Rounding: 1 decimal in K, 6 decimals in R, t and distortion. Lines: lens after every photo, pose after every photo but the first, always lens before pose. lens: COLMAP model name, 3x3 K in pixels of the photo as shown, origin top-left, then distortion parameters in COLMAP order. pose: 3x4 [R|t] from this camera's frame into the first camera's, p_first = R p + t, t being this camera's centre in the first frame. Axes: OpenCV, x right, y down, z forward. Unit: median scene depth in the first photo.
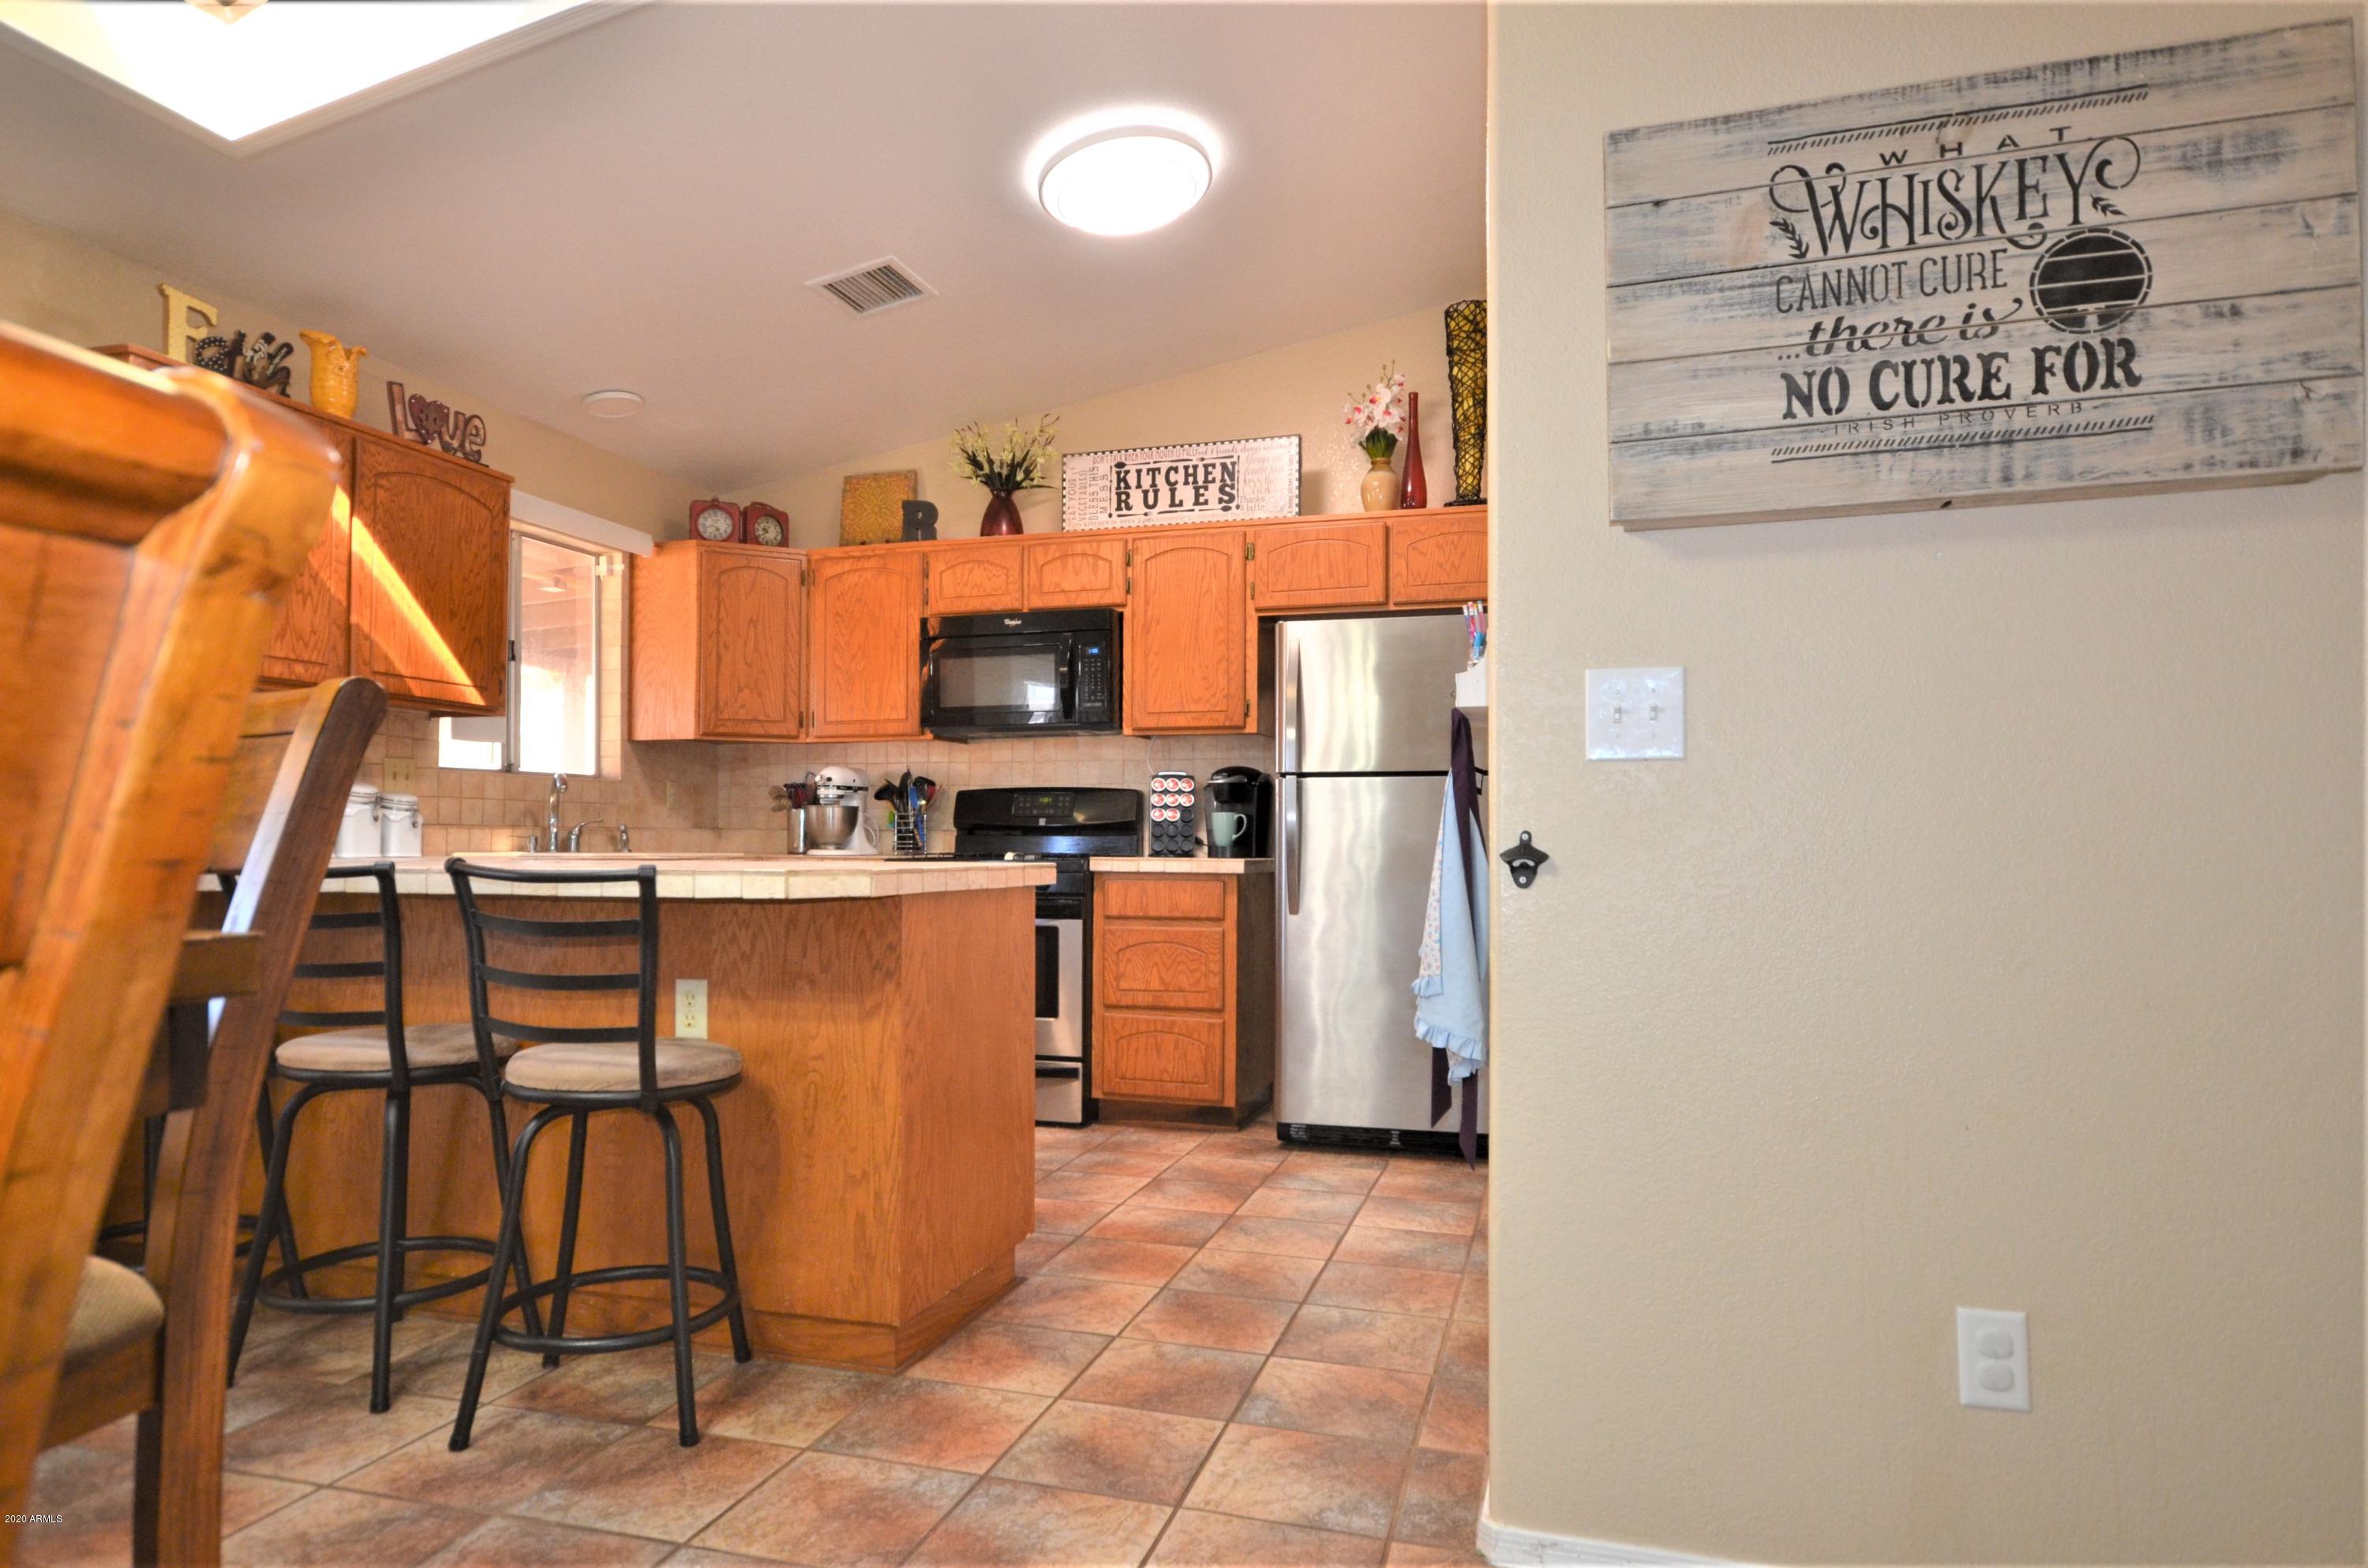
lens RADIAL K [[1381.2, 0, 1198.0], [0, 1381.2, 798.0], [0, 0, 1]] dist [-0.003331, 0.029304]
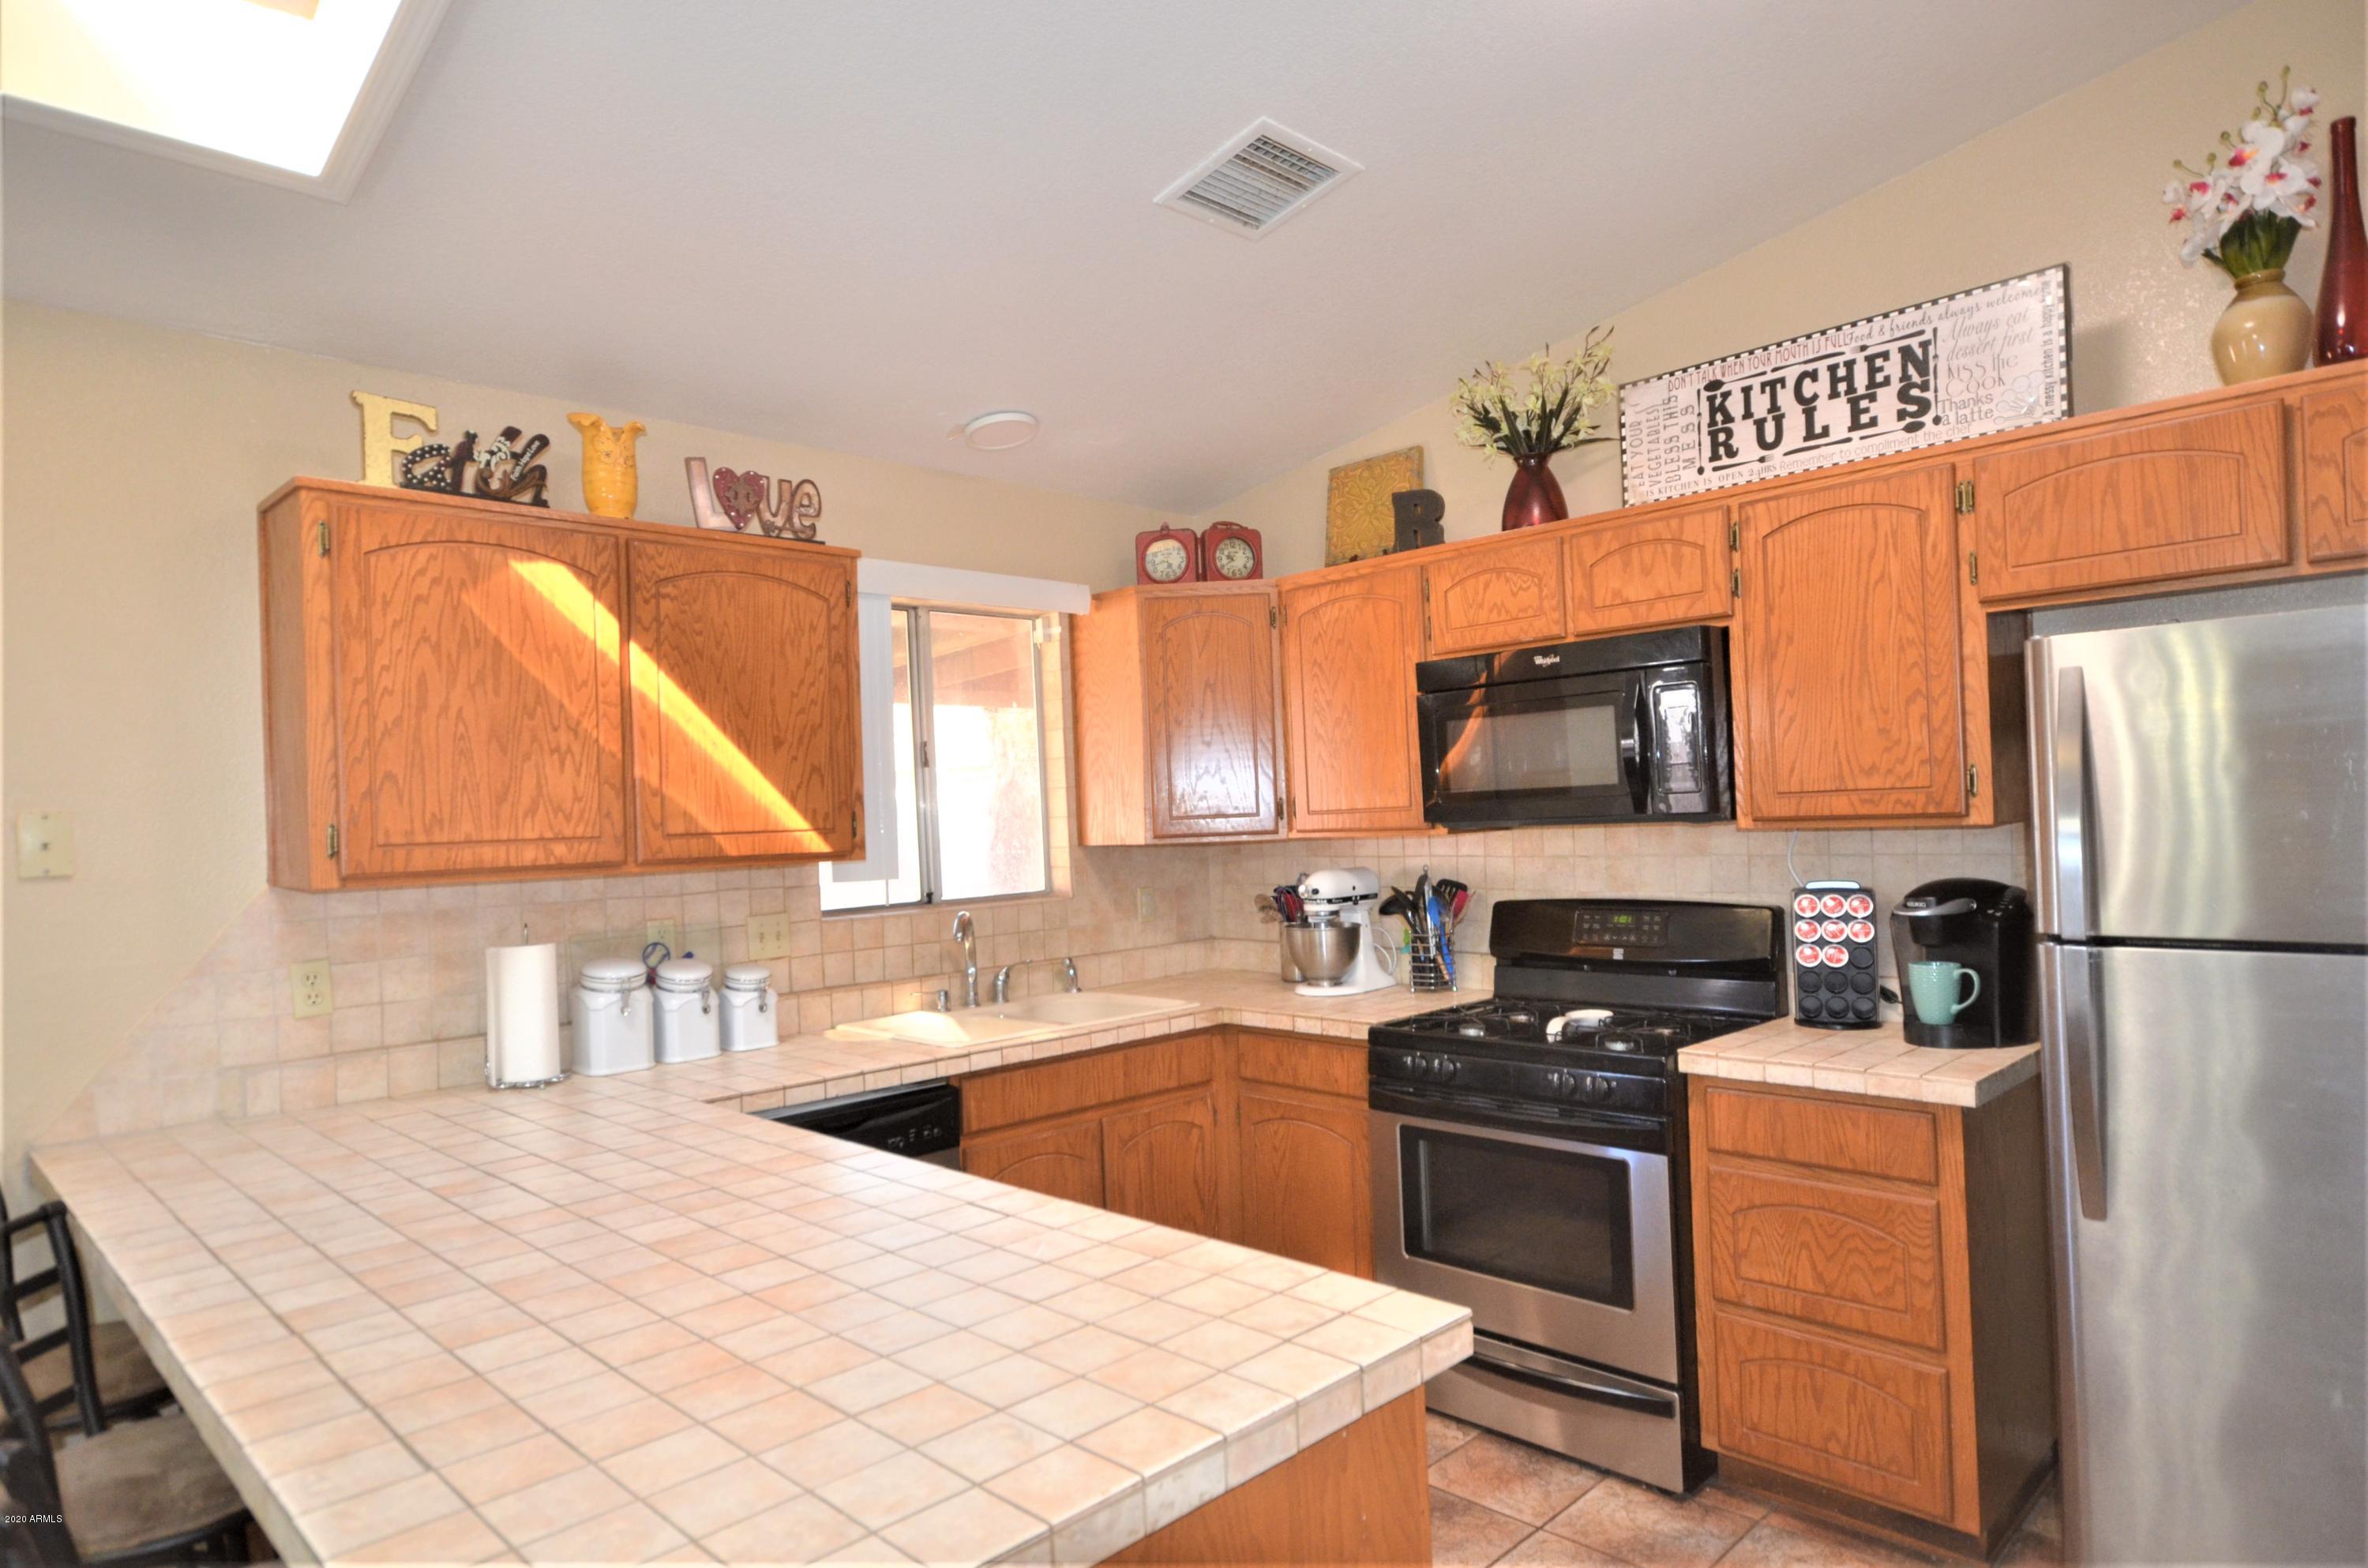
lens RADIAL K [[1370.1, 0, 1169.8], [0, 1370.1, 801.8], [0, 0, 1]] dist [0.002848, 0.012095]
pose [[0.872865, -0.040126, -0.486309, 0.022215], [0.054384, 0.998404, 0.015232, -0.081728], [0.484922, -0.039743, 0.873654, 0.355638]]
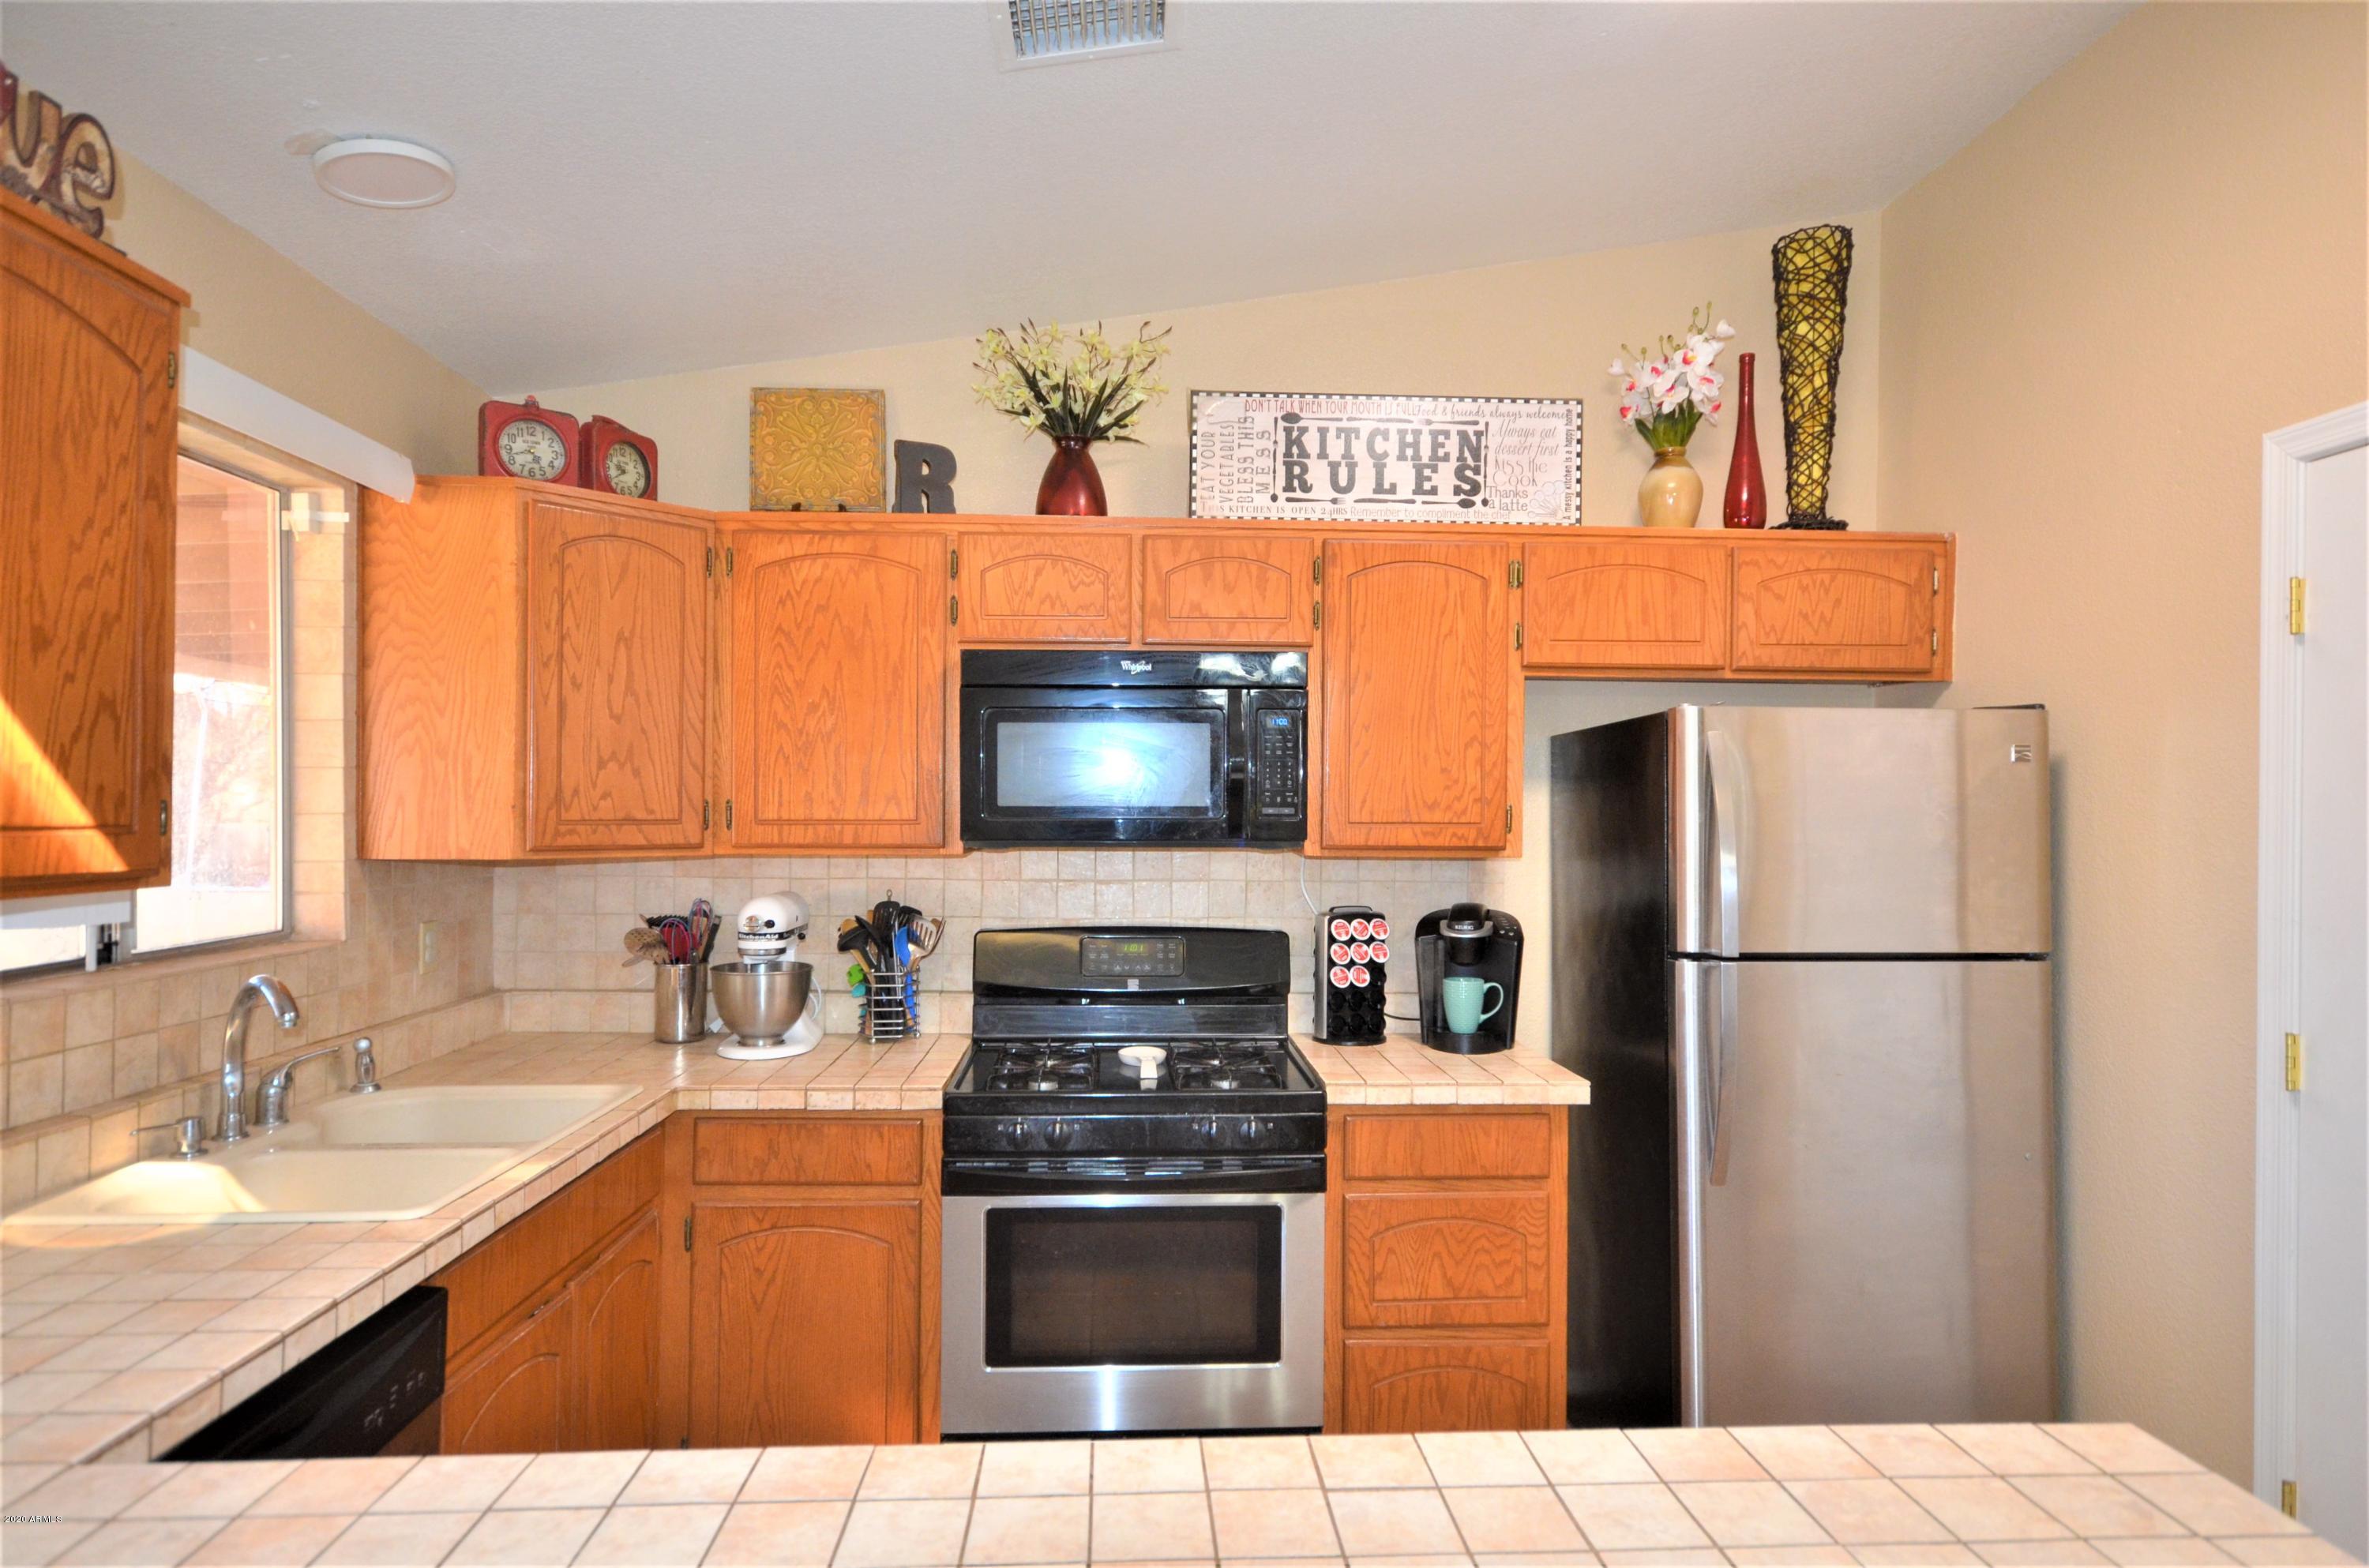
lens RADIAL K [[1329.0, 0, 1216.1], [0, 1329.0, 802.1], [0, 0, 1]] dist [-0.001064, 0.010949]
pose [[0.940930, 0.005683, 0.338553, -0.299823], [-0.014380, 0.999628, 0.023189, -0.084469], [-0.338295, -0.026687, 0.940662, 0.459940]]
